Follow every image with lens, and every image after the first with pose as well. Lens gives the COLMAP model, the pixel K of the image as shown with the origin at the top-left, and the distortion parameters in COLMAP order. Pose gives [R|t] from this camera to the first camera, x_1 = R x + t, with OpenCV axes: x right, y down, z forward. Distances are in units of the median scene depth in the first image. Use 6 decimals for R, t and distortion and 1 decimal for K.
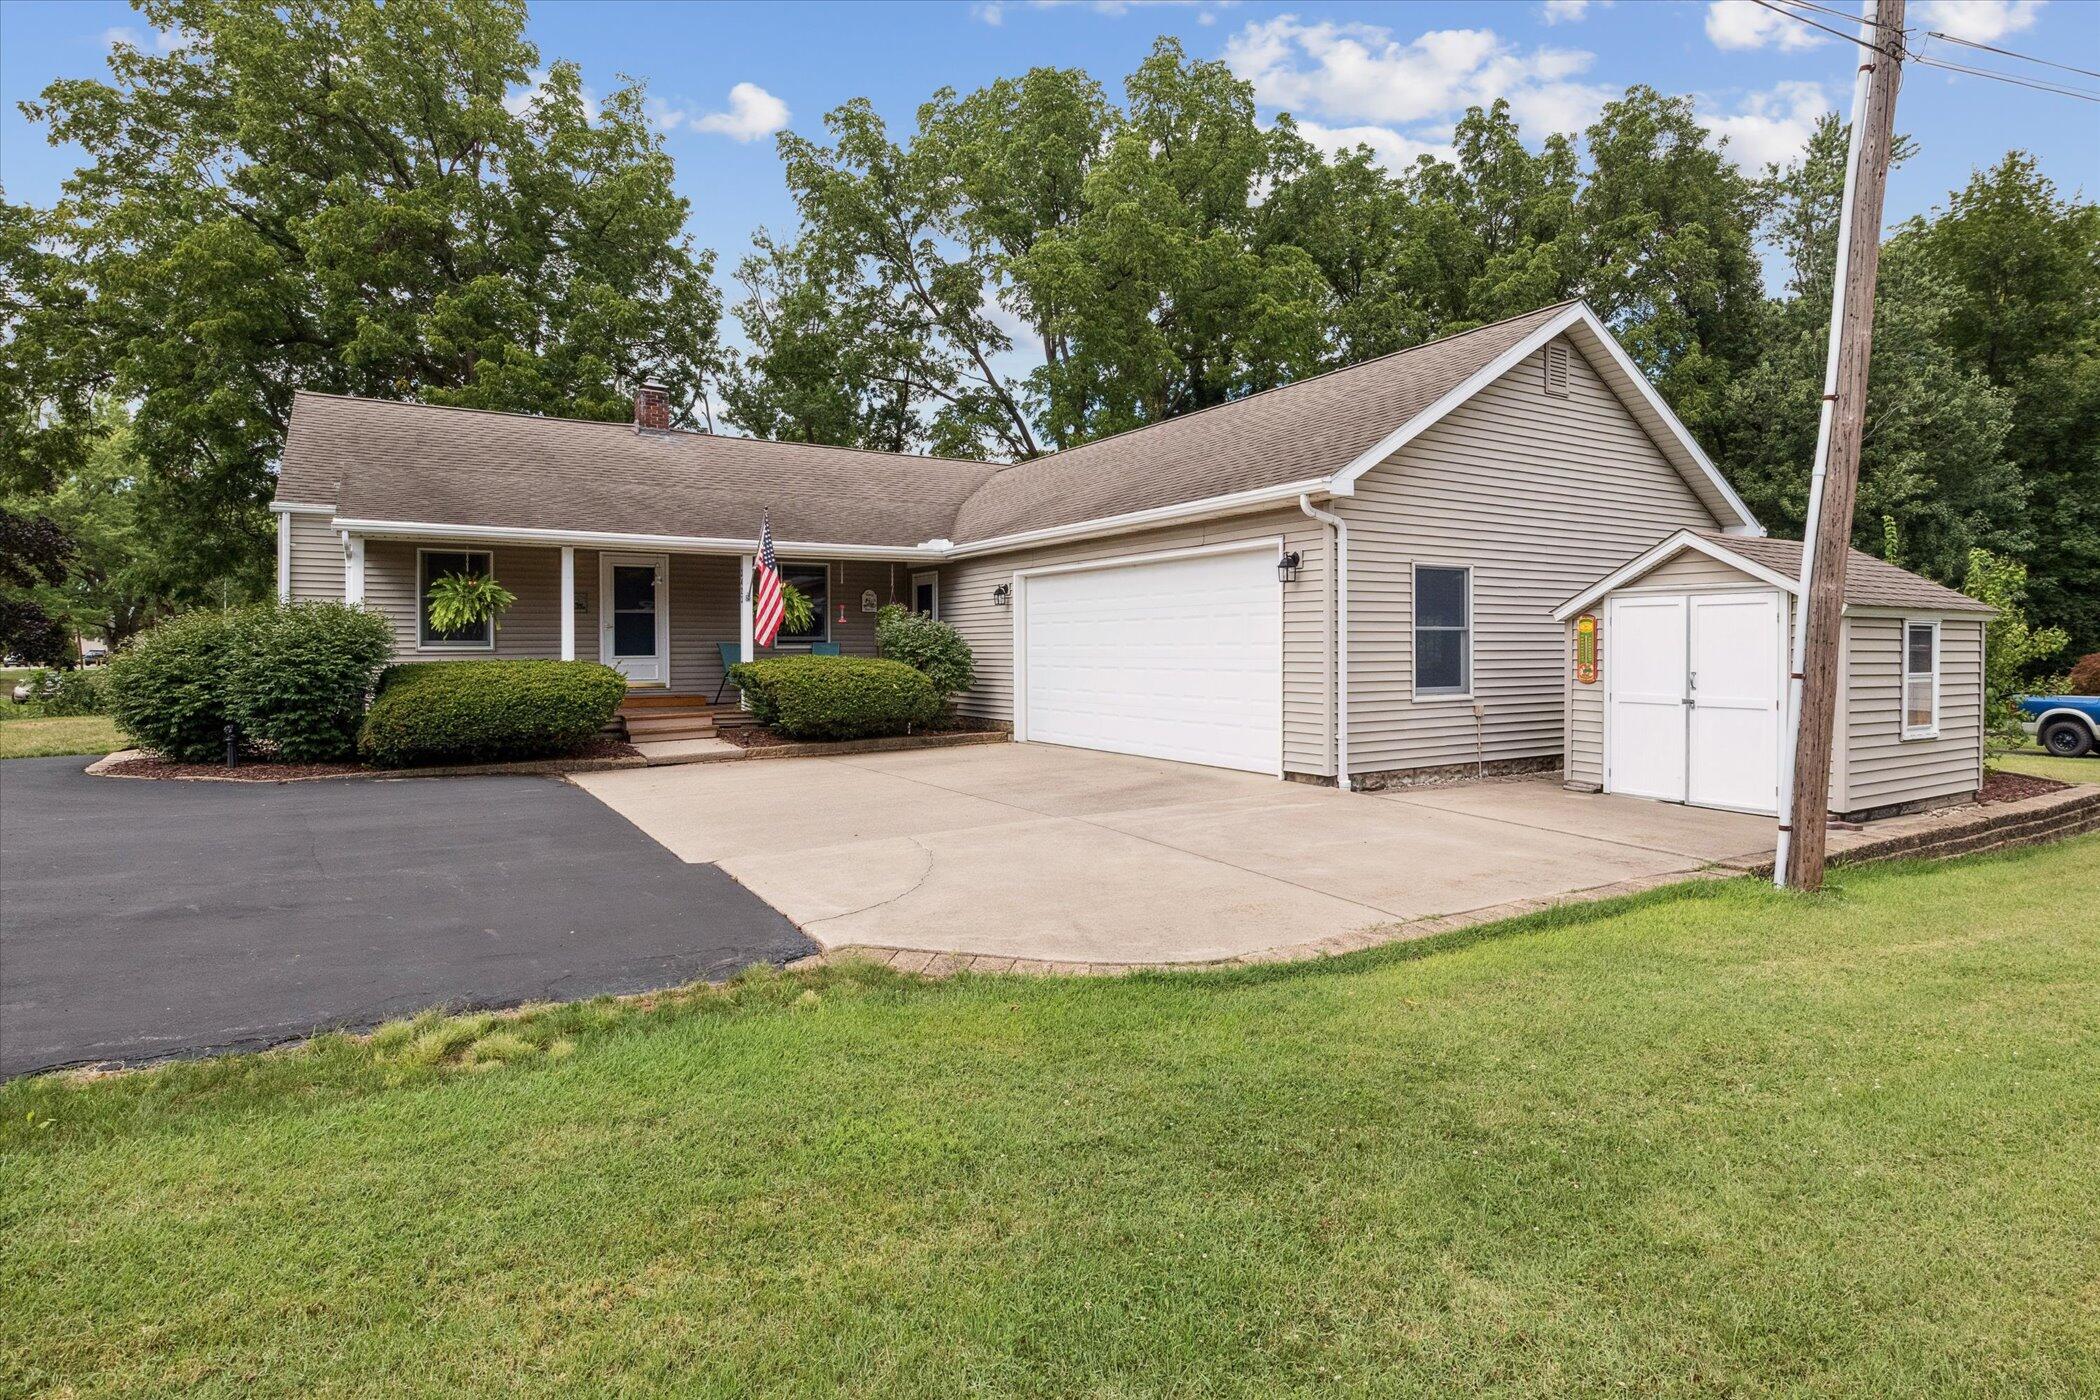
lens RADIAL K [[1077.4, 0, 1048.9], [0, 1077.4, 667.9], [0, 0, 1]] dist [-0.023687, -0.000039]
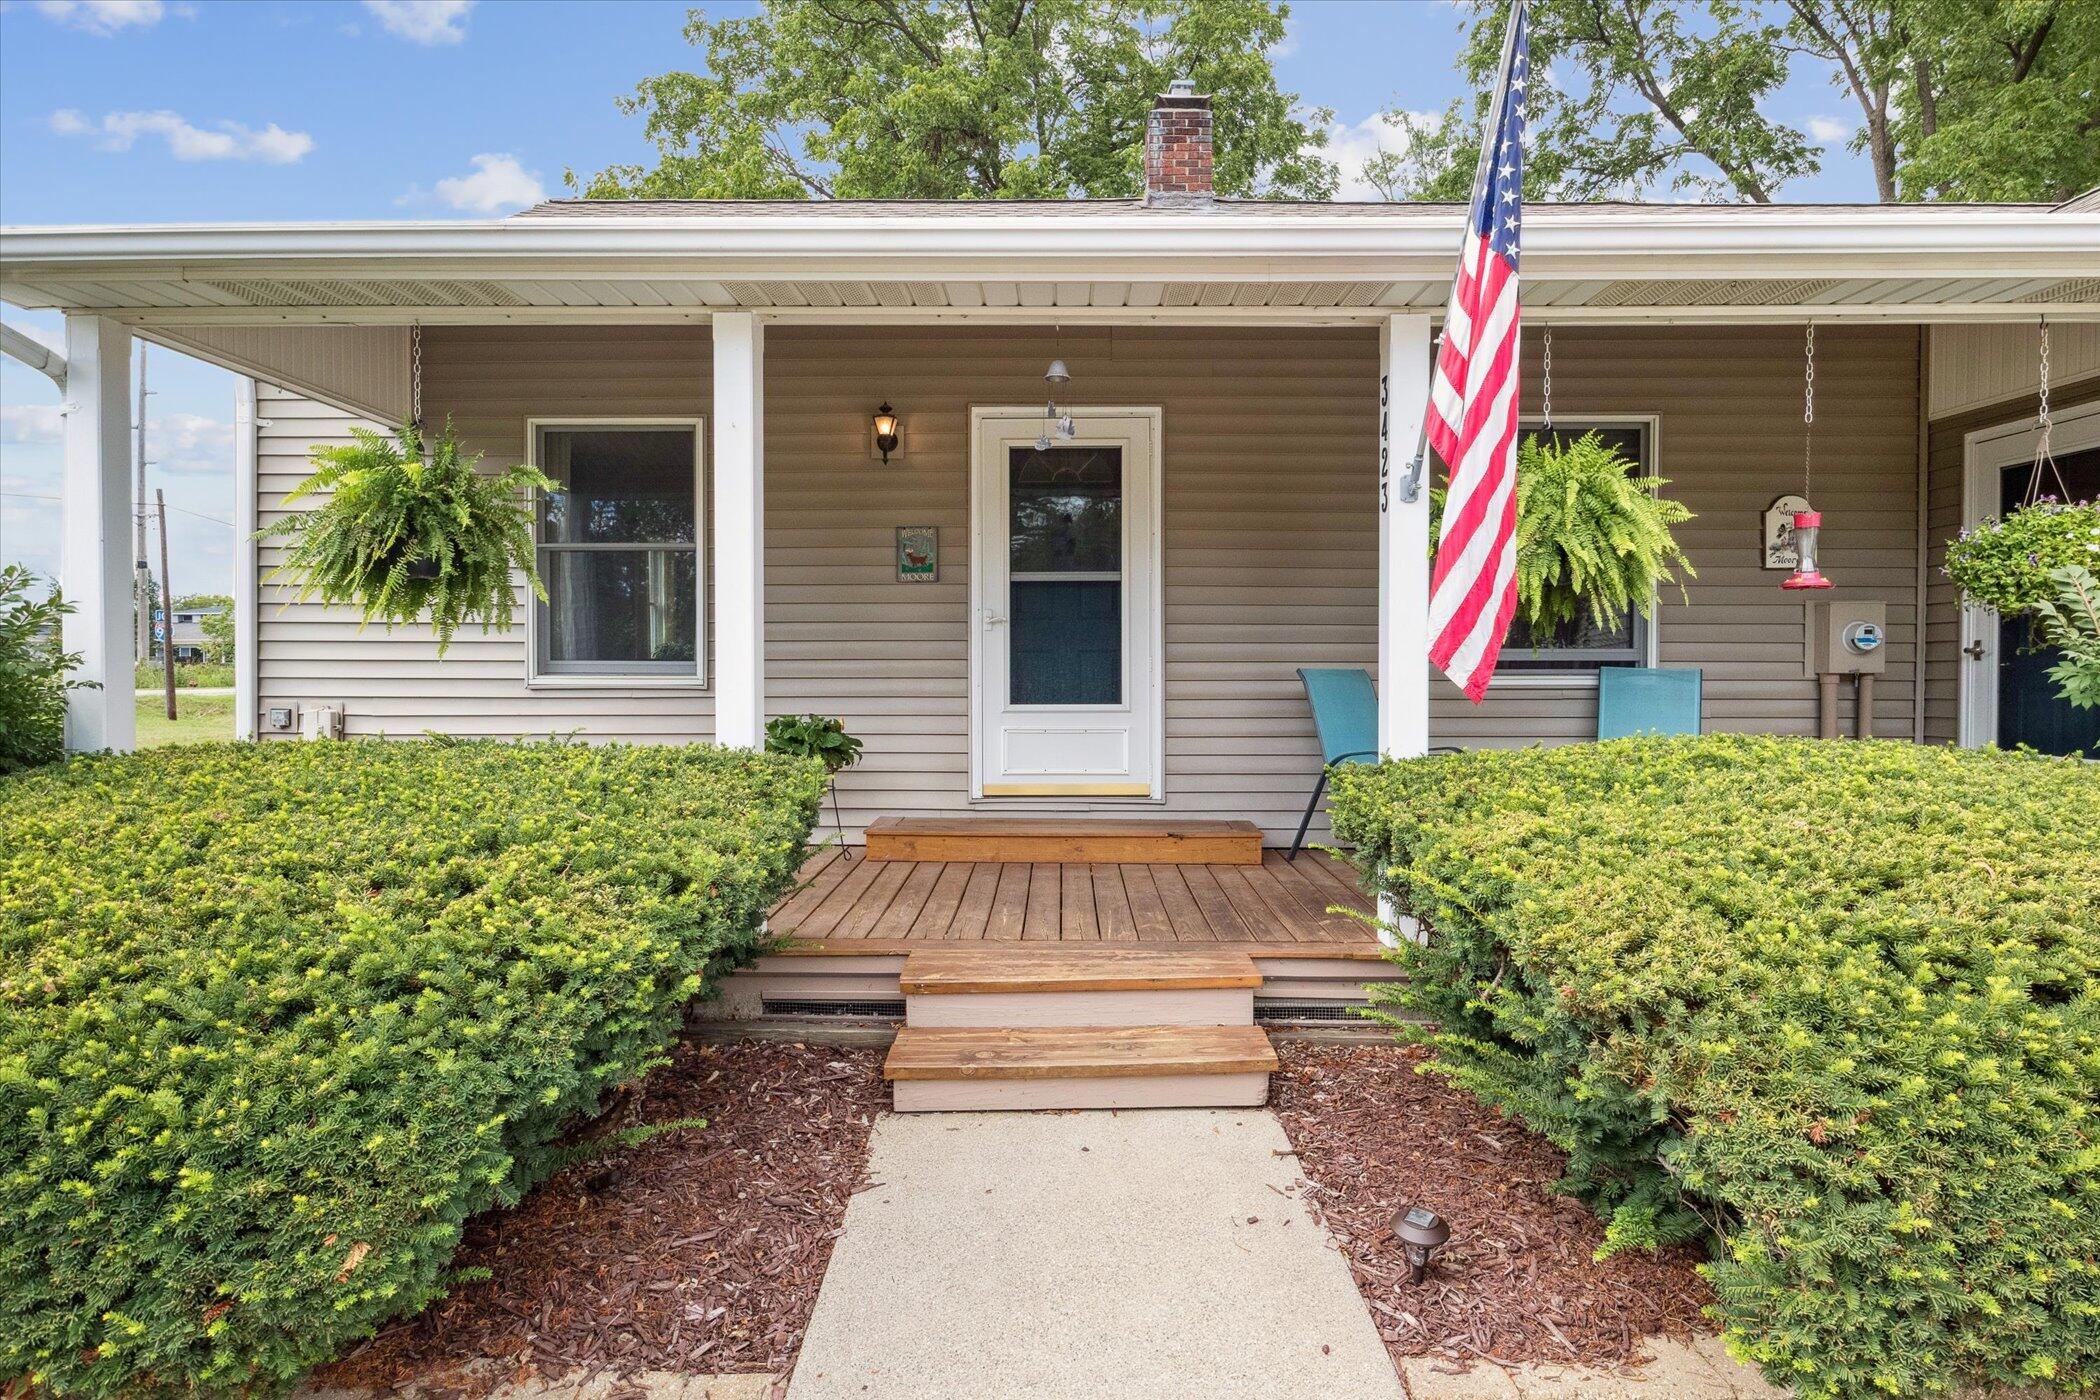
lens RADIAL K [[1077.4, 0, 1048.9], [0, 1077.4, 667.9], [0, 0, 1]] dist [-0.023687, -0.000039]
pose [[0.848193, 0.012089, -0.529549, -0.203850], [-0.019605, 0.999771, -0.008579, -0.019678], [0.529324, 0.017658, 0.848236, 0.695671]]
